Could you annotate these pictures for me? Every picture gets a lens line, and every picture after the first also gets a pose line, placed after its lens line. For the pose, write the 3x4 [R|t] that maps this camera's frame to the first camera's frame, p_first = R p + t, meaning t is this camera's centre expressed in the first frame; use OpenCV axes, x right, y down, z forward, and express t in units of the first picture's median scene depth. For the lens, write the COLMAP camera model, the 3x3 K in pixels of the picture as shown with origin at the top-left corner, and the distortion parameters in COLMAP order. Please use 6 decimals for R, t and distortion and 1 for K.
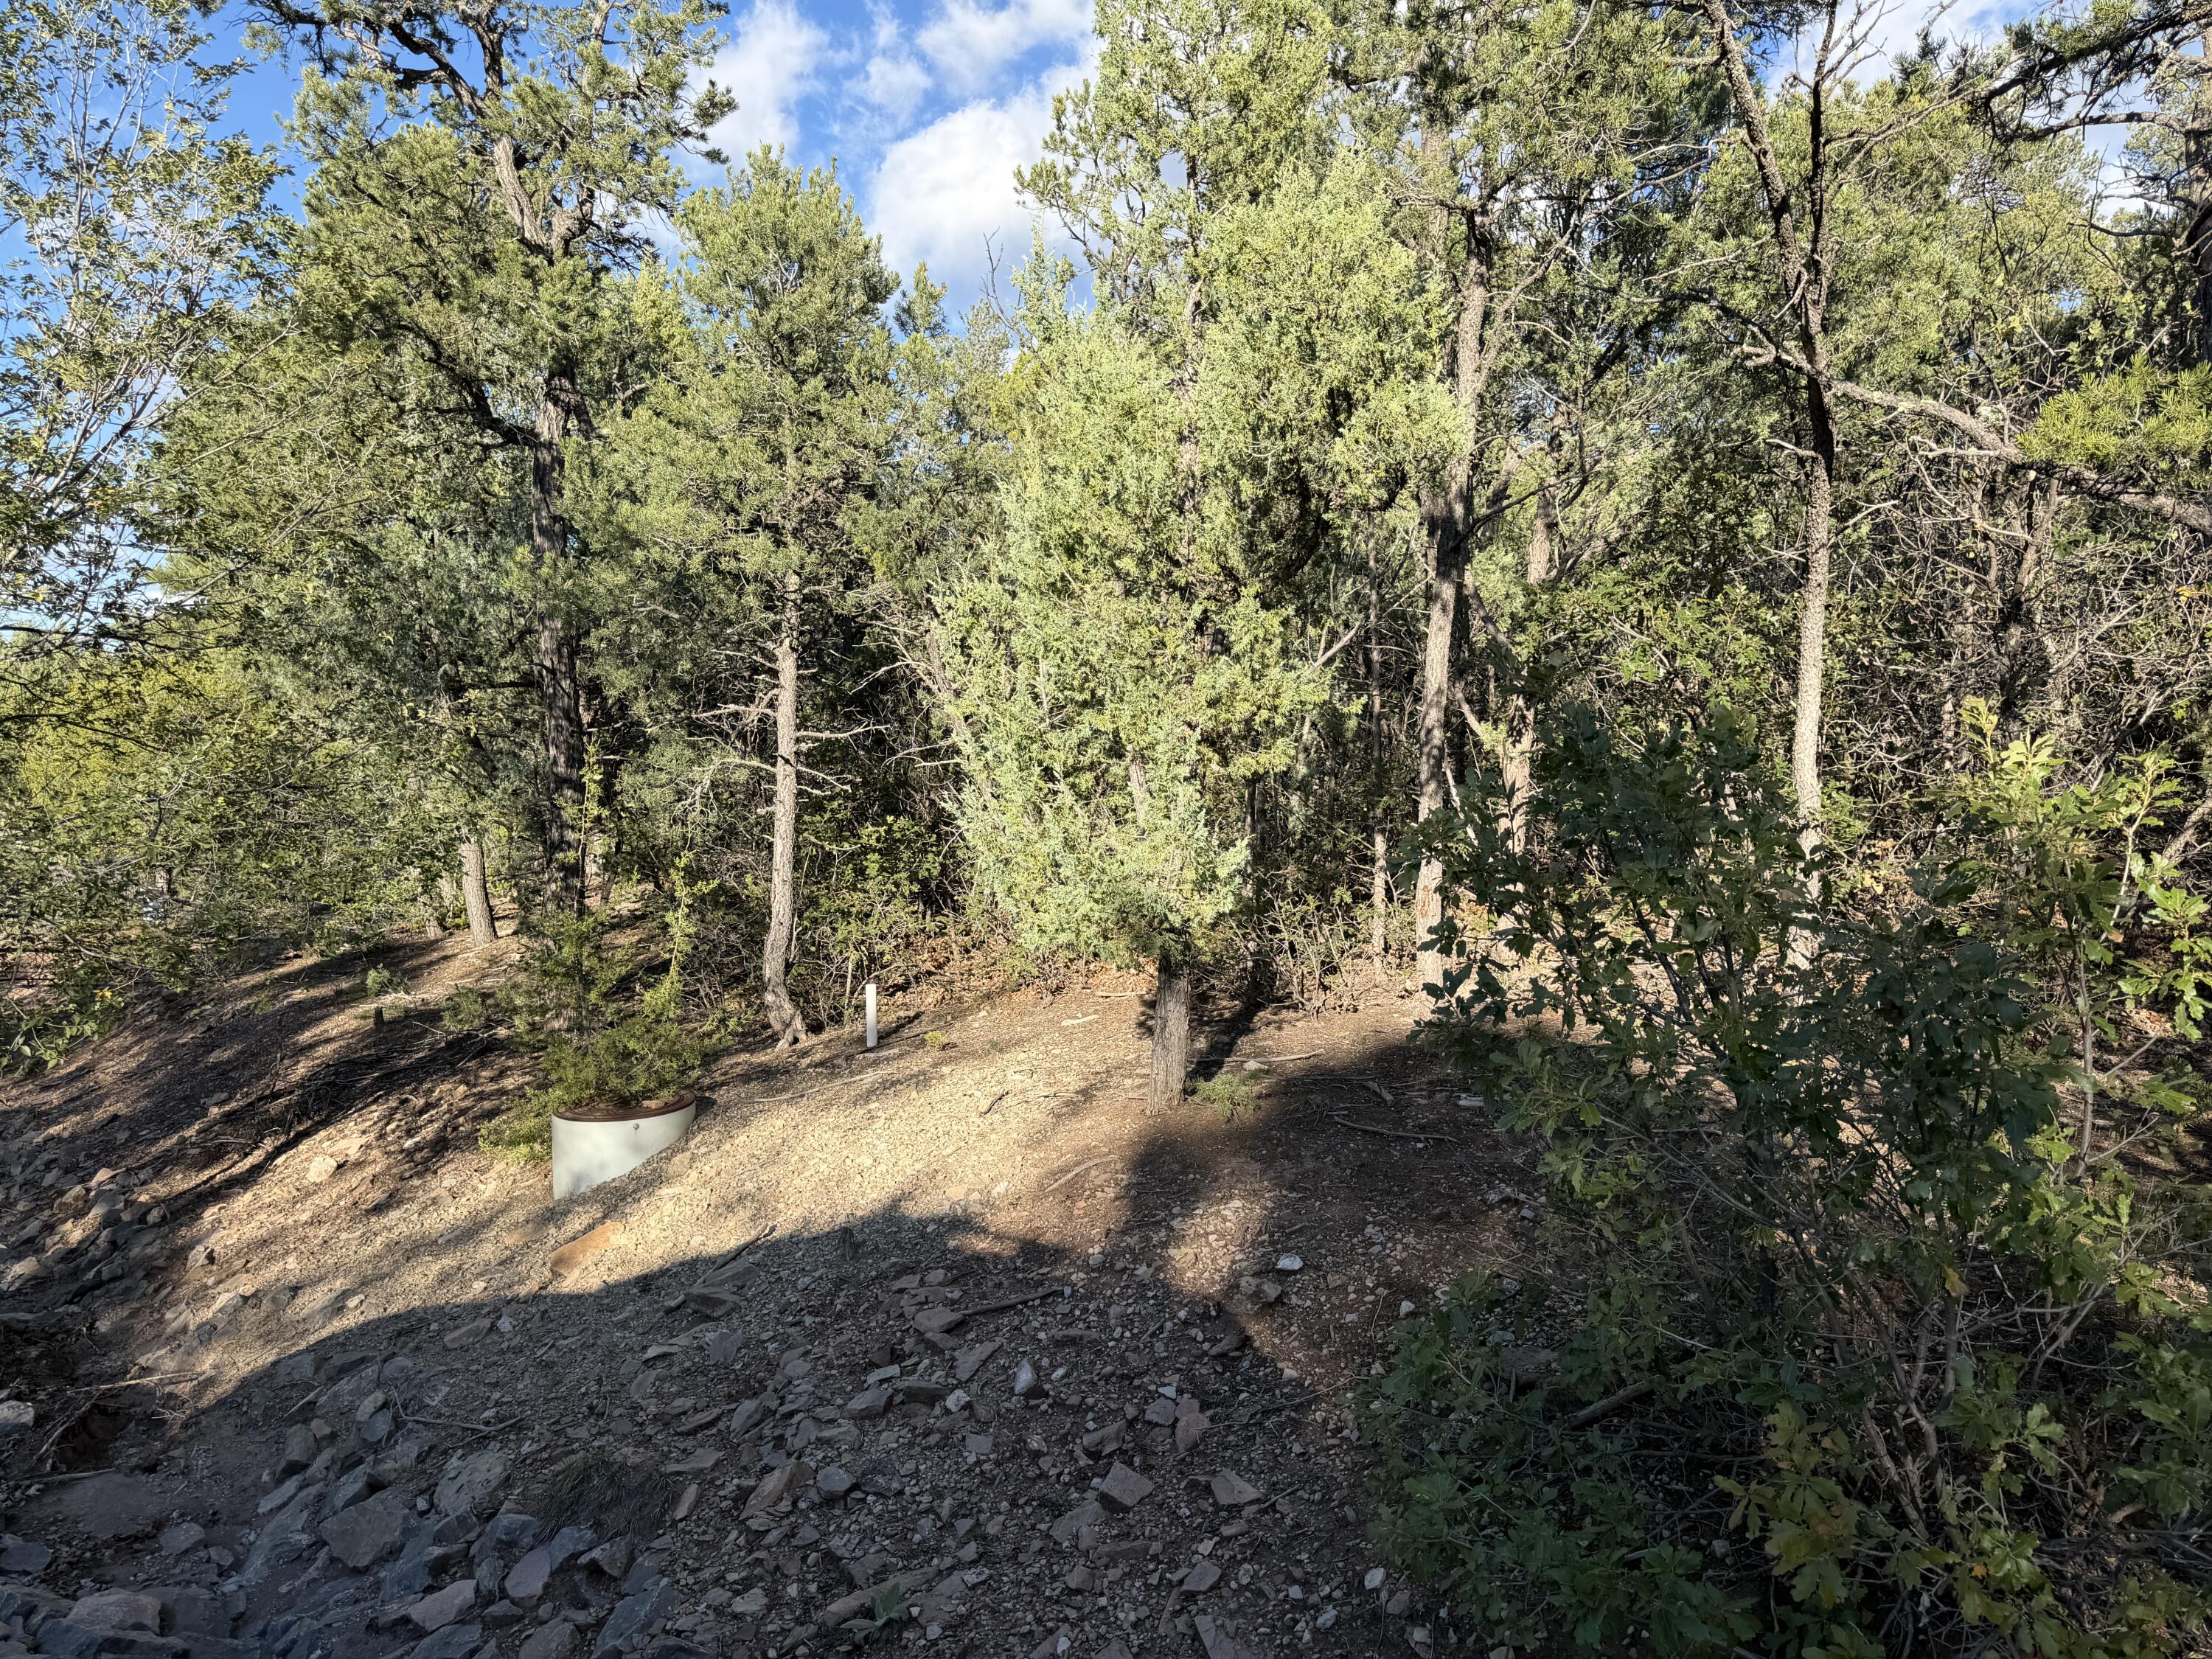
lens RADIAL K [[1557.4, 0, 1106.0], [0, 1557.4, 829.5], [0, 0, 1]] dist [0.126633, -0.108476]
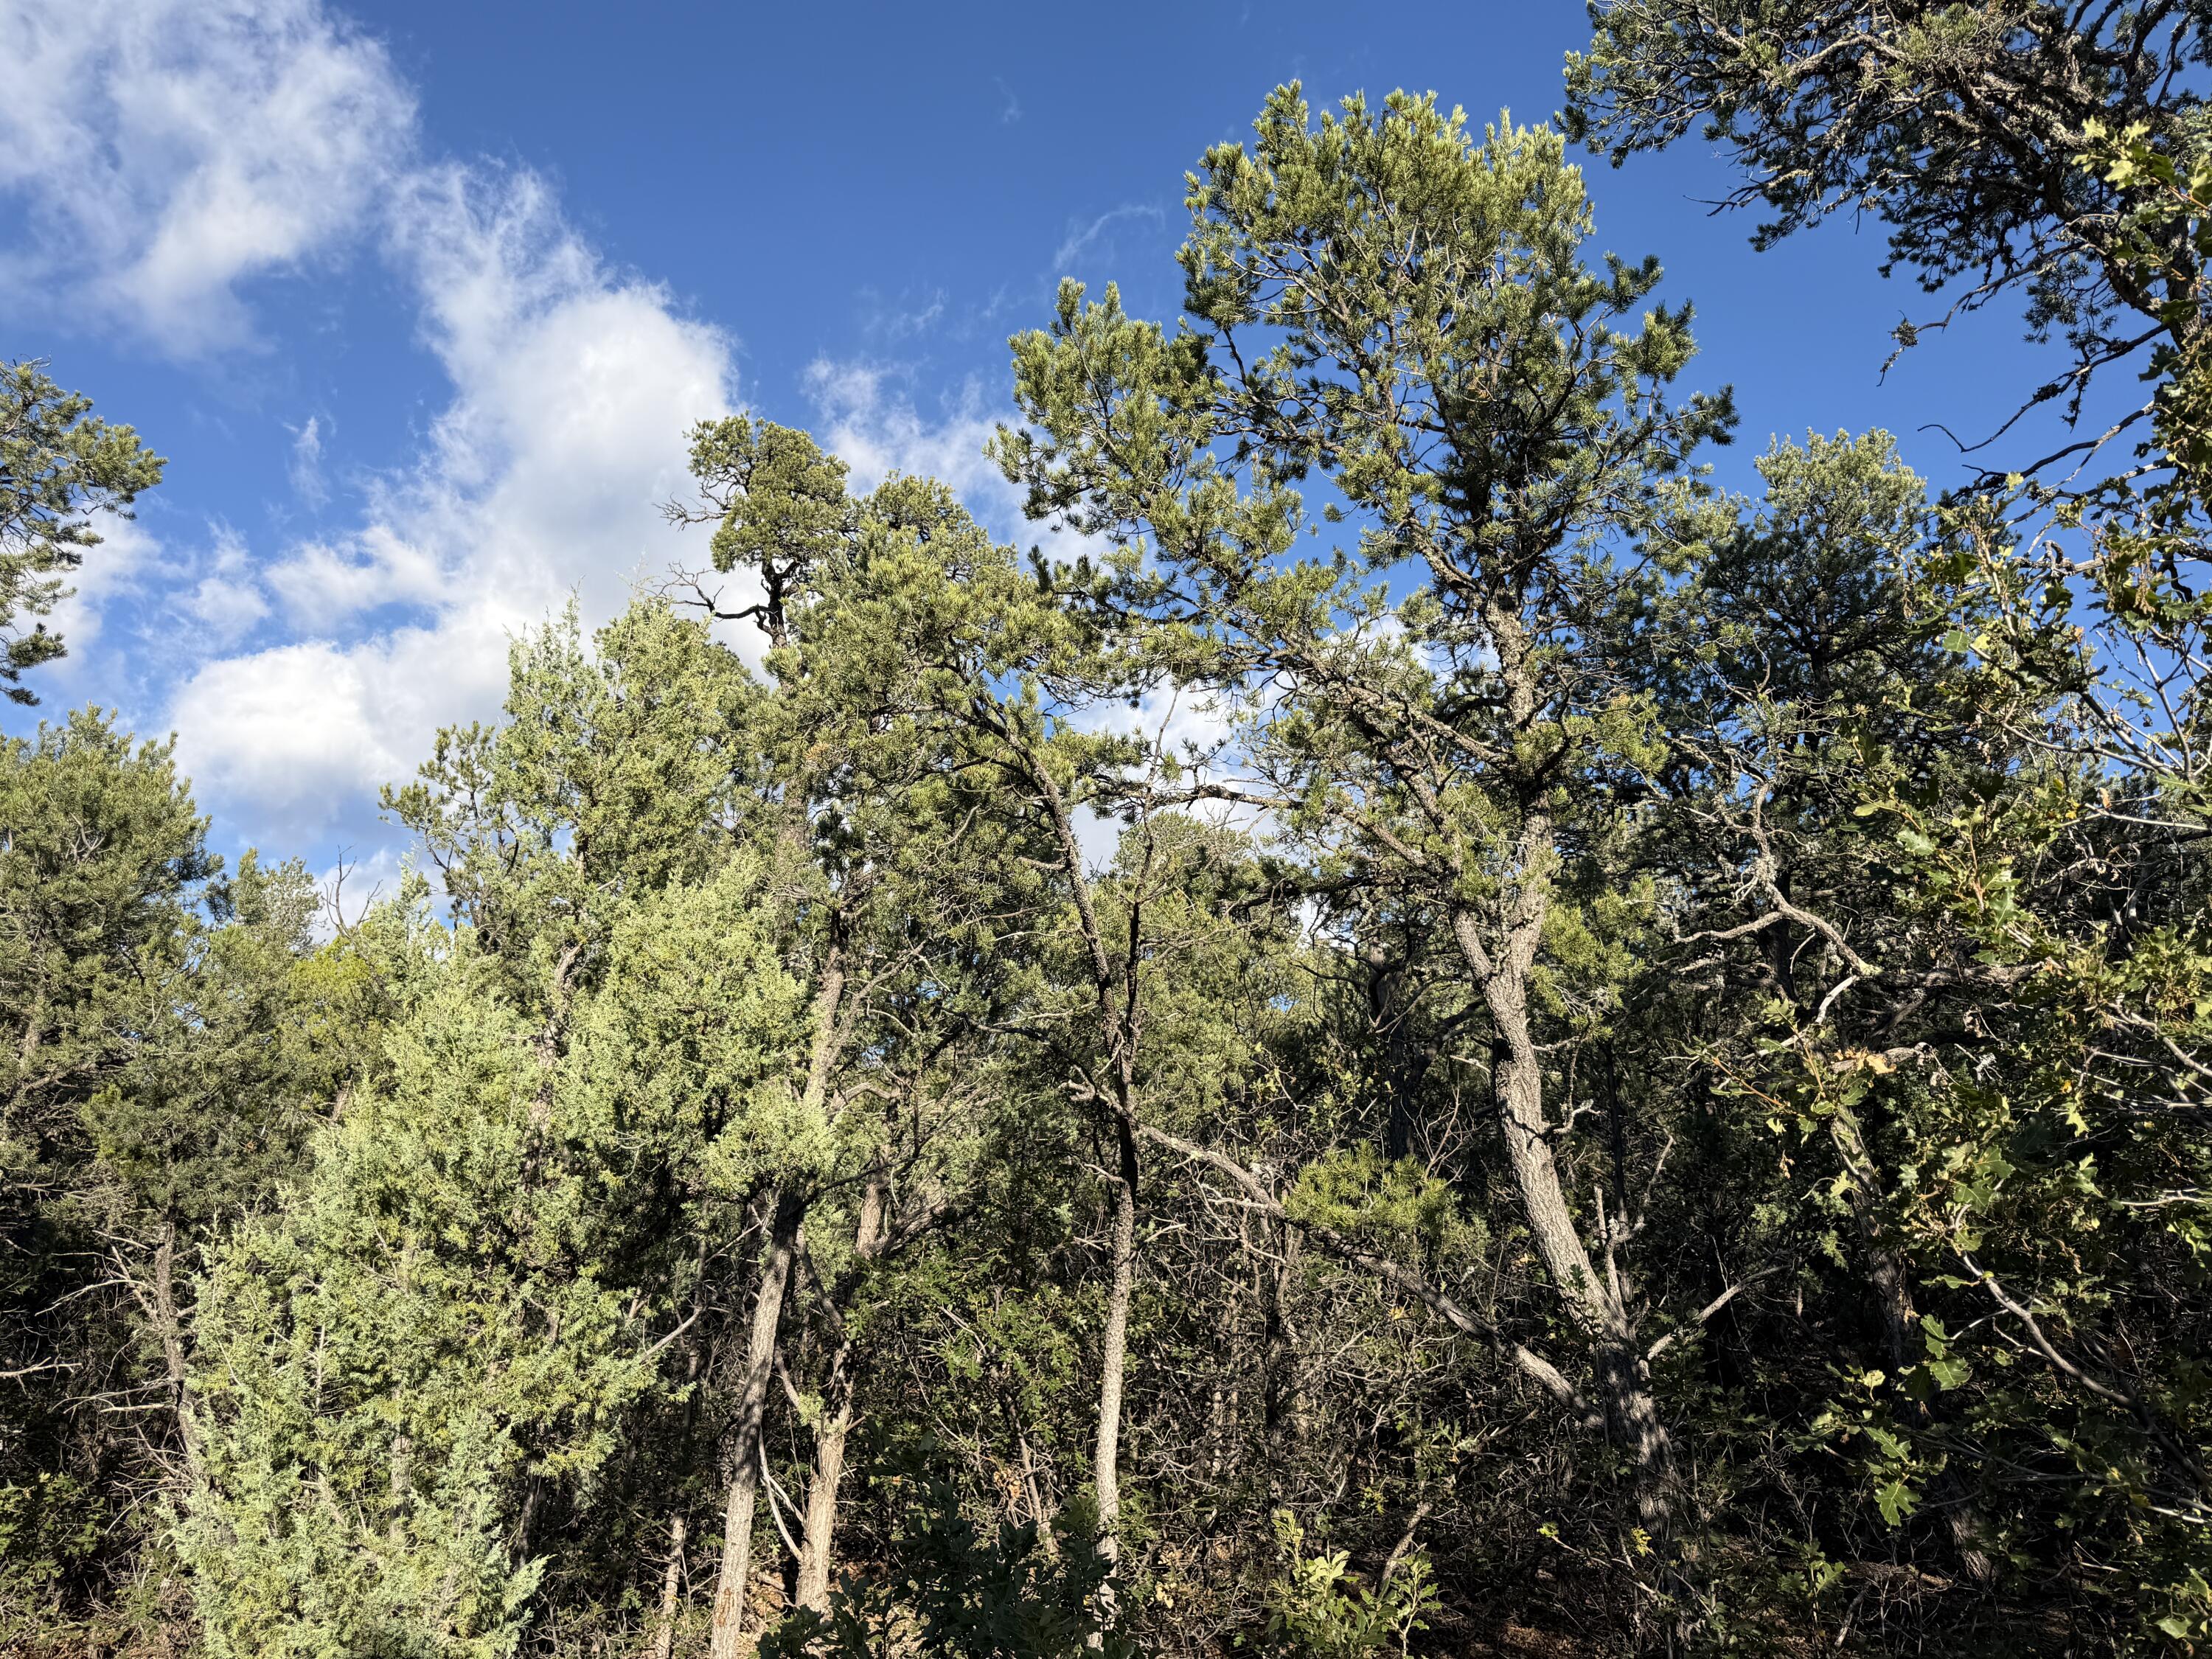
lens RADIAL K [[1598.8, 0, 1106.0], [0, 1598.8, 829.5], [0, 0, 1]] dist [-0.010669, 0.010863]
pose [[0.906376, 0.172068, 0.385843, -0.035319], [-0.020299, 0.929982, -0.367044, -0.046714], [-0.421983, 0.324848, 0.846406, -0.017941]]
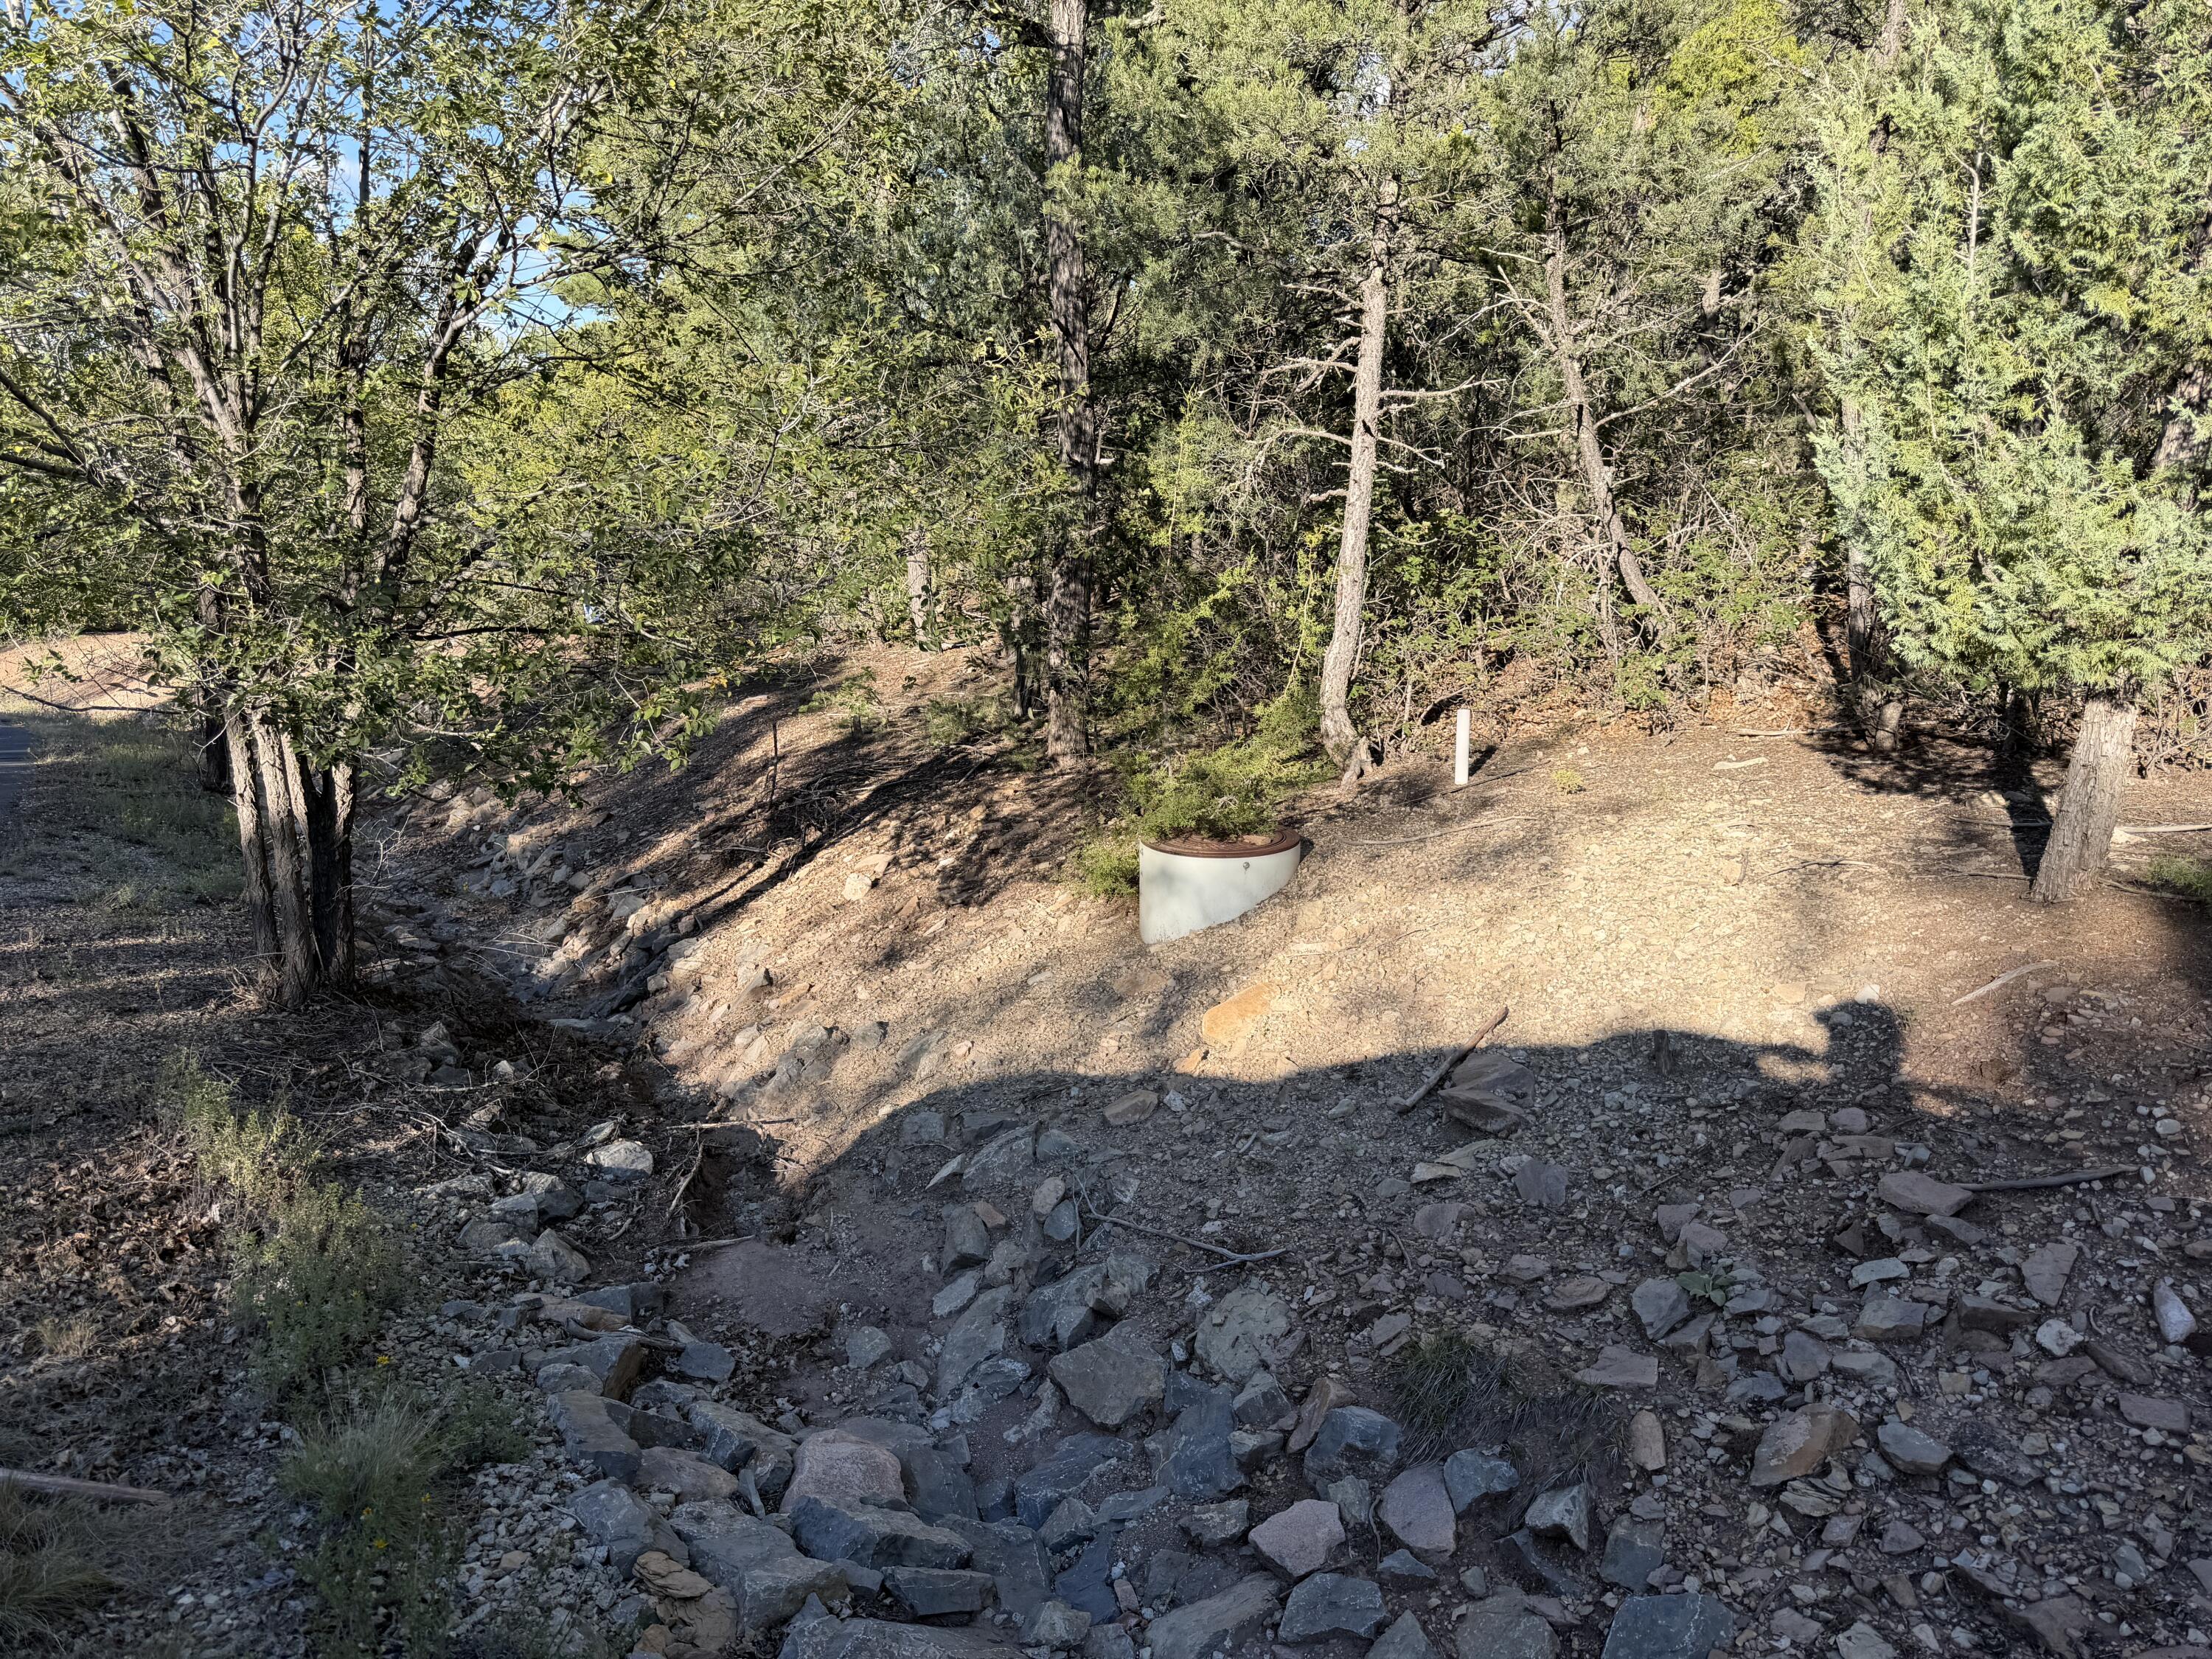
lens RADIAL K [[1558.3, 0, 1104.5], [0, 1558.3, 801.3], [0, 0, 1]] dist [0.087611, -0.178656]
pose [[0.980199, 0.046751, -0.192416, -0.263460], [-0.018213, 0.988896, 0.147490, 0.044956], [0.197175, -0.141065, 0.970166, 0.250837]]
